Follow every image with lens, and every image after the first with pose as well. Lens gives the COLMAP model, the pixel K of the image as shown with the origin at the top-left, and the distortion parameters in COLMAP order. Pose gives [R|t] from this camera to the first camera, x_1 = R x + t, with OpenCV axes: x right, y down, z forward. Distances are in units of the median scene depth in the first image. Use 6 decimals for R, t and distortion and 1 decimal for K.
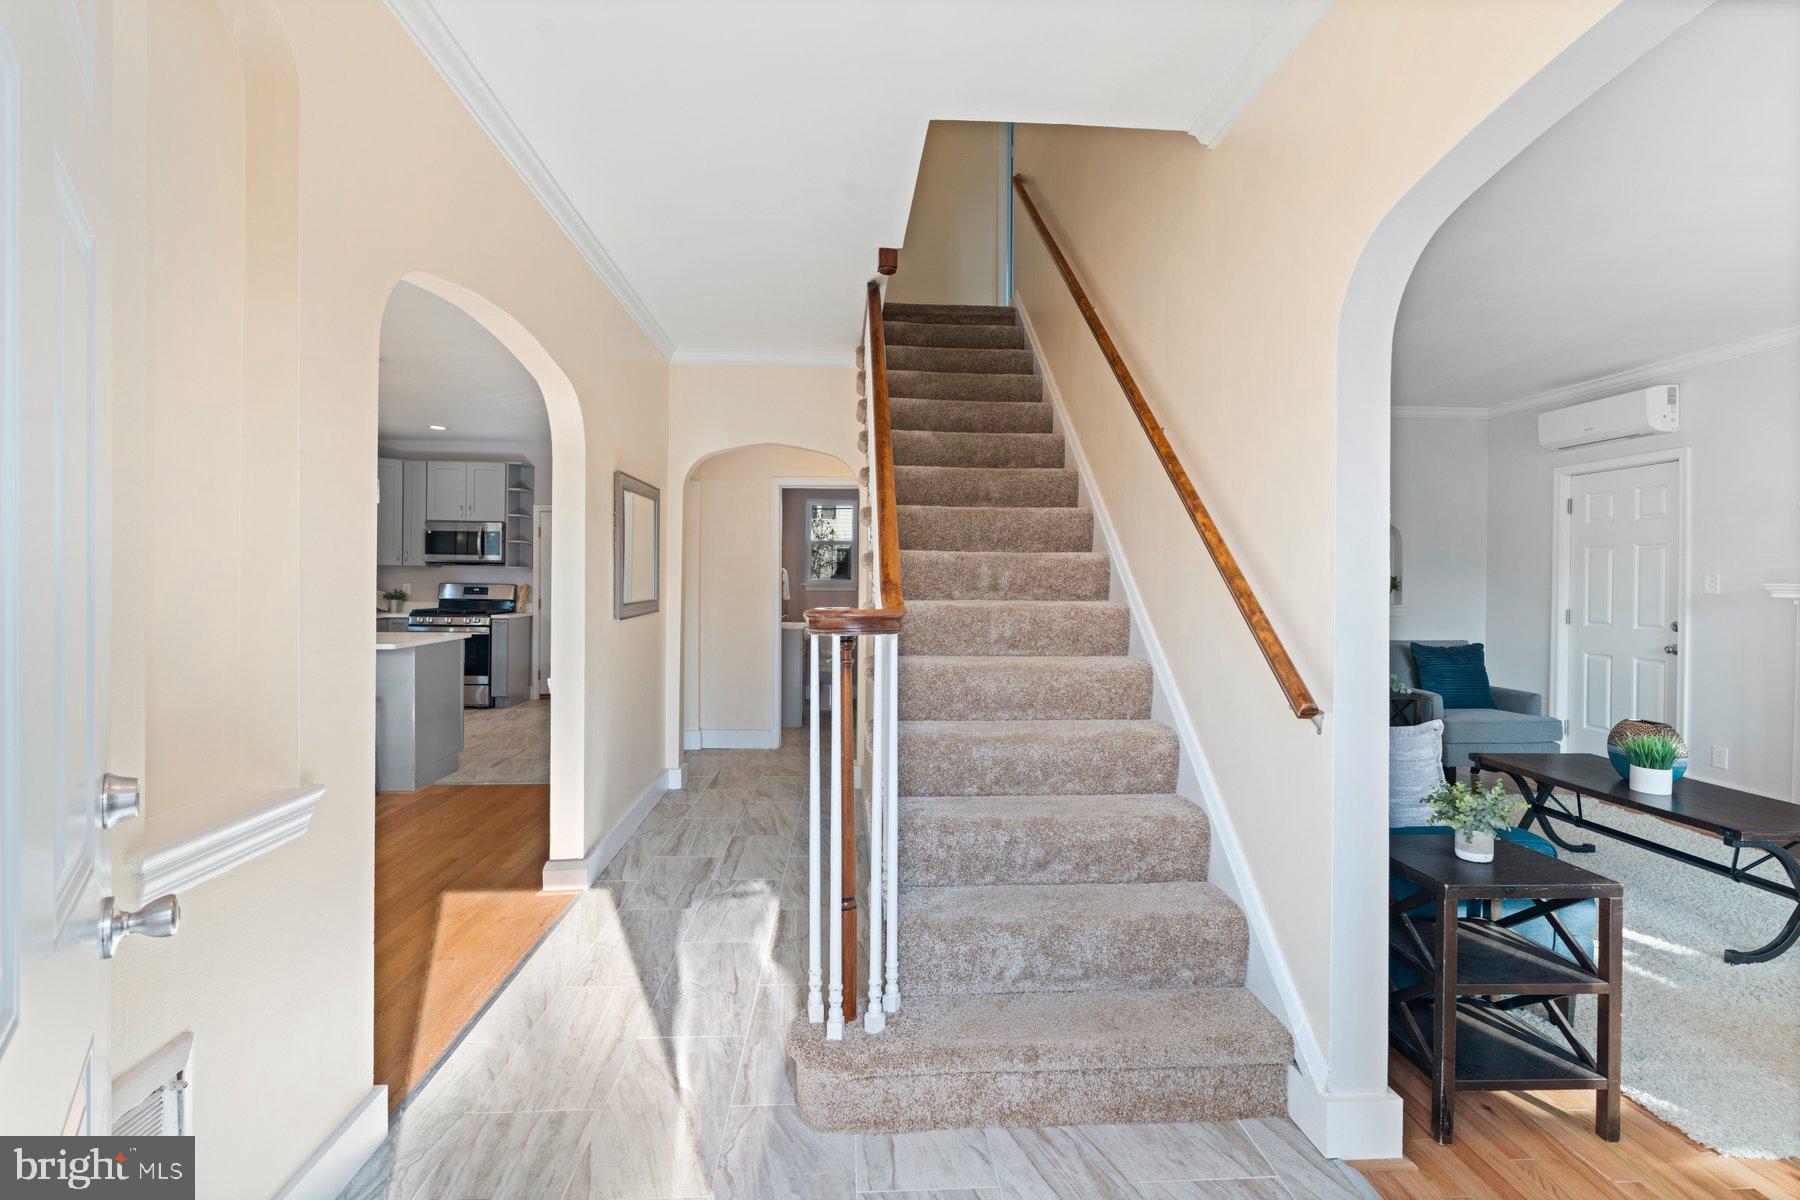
lens RADIAL K [[813.5, 0, 891.8], [0, 813.5, 583.1], [0, 0, 1]] dist [-0.001649, 0.000653]
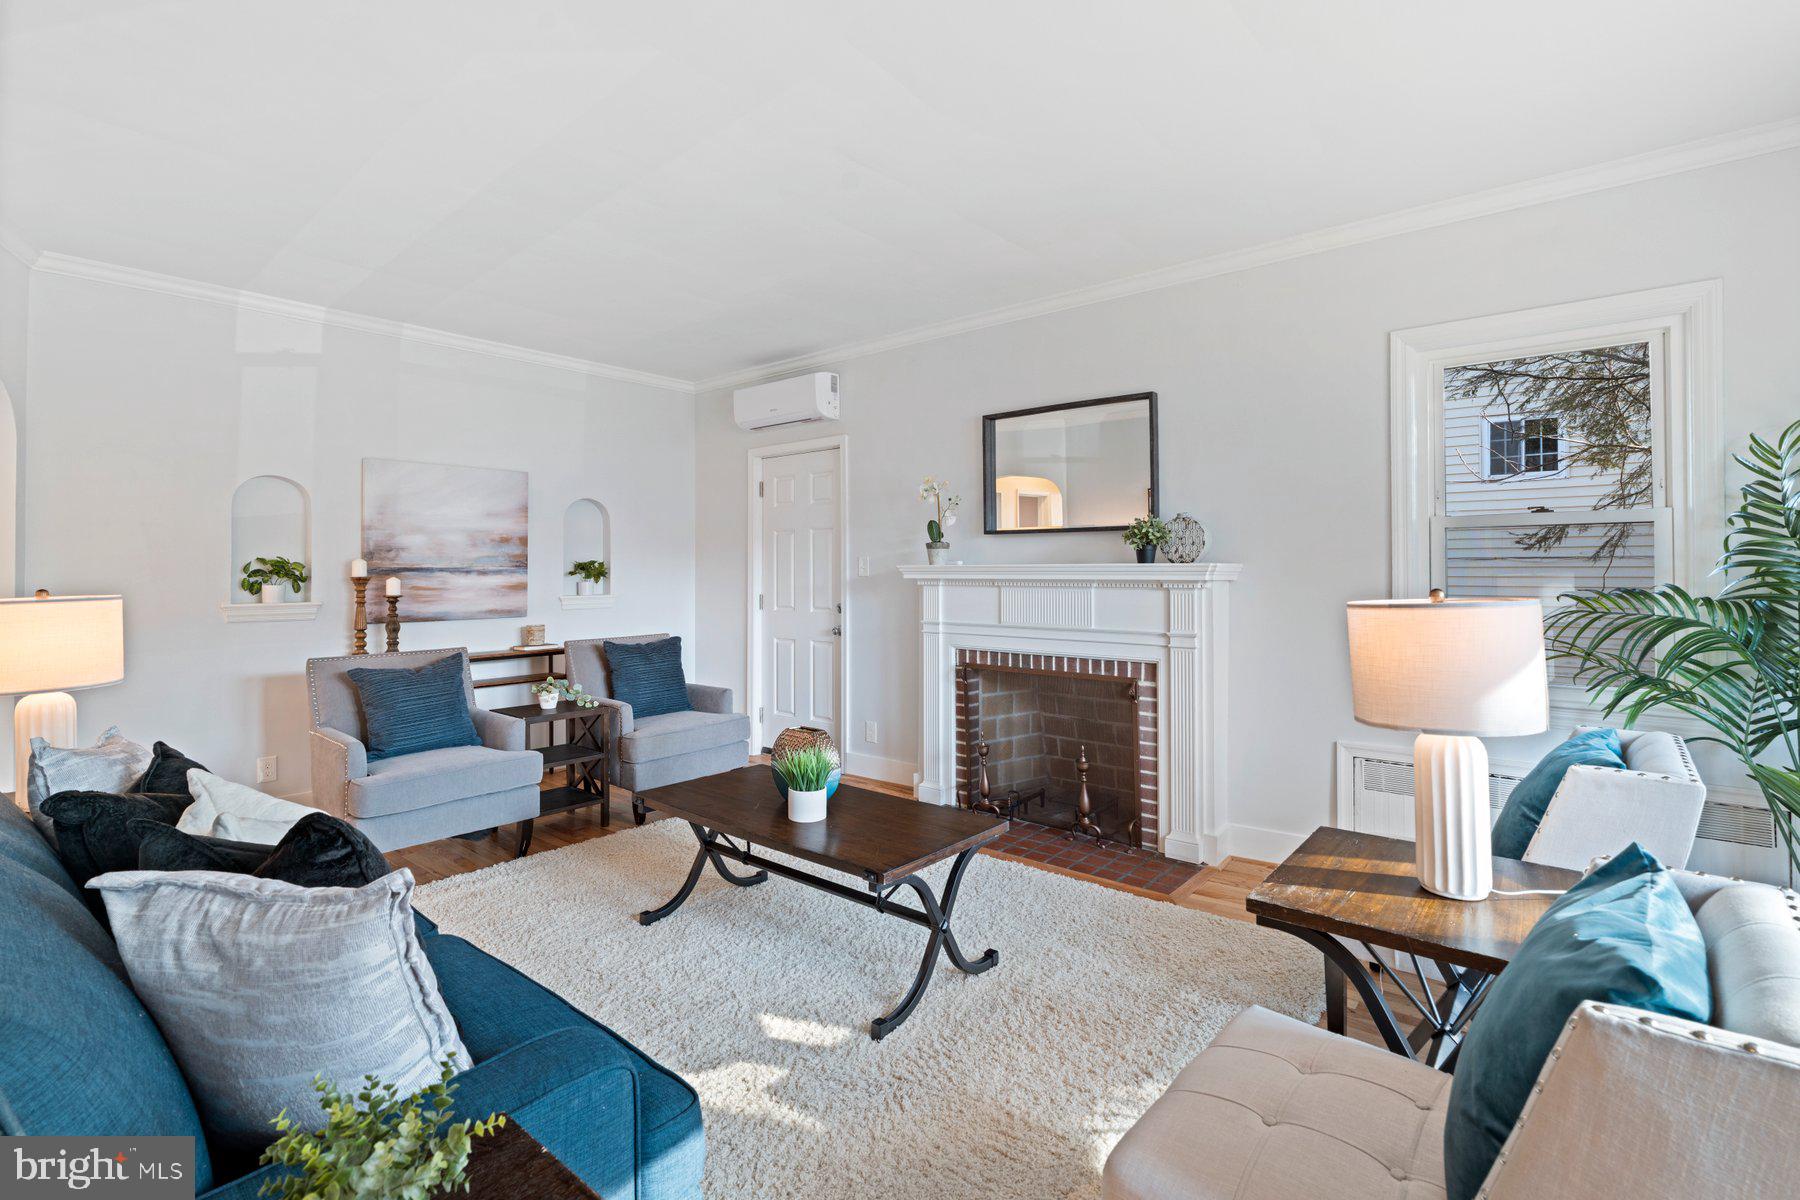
lens RADIAL K [[813.5, 0, 897.7], [0, 813.5, 582.9], [0, 0, 1]] dist [-0.001649, 0.000653]
pose [[0.679755, -0.021392, 0.733127, 0.256447], [0.011552, 0.999763, 0.018461, 0.002755], [-0.733348, -0.004080, 0.679841, 0.241717]]
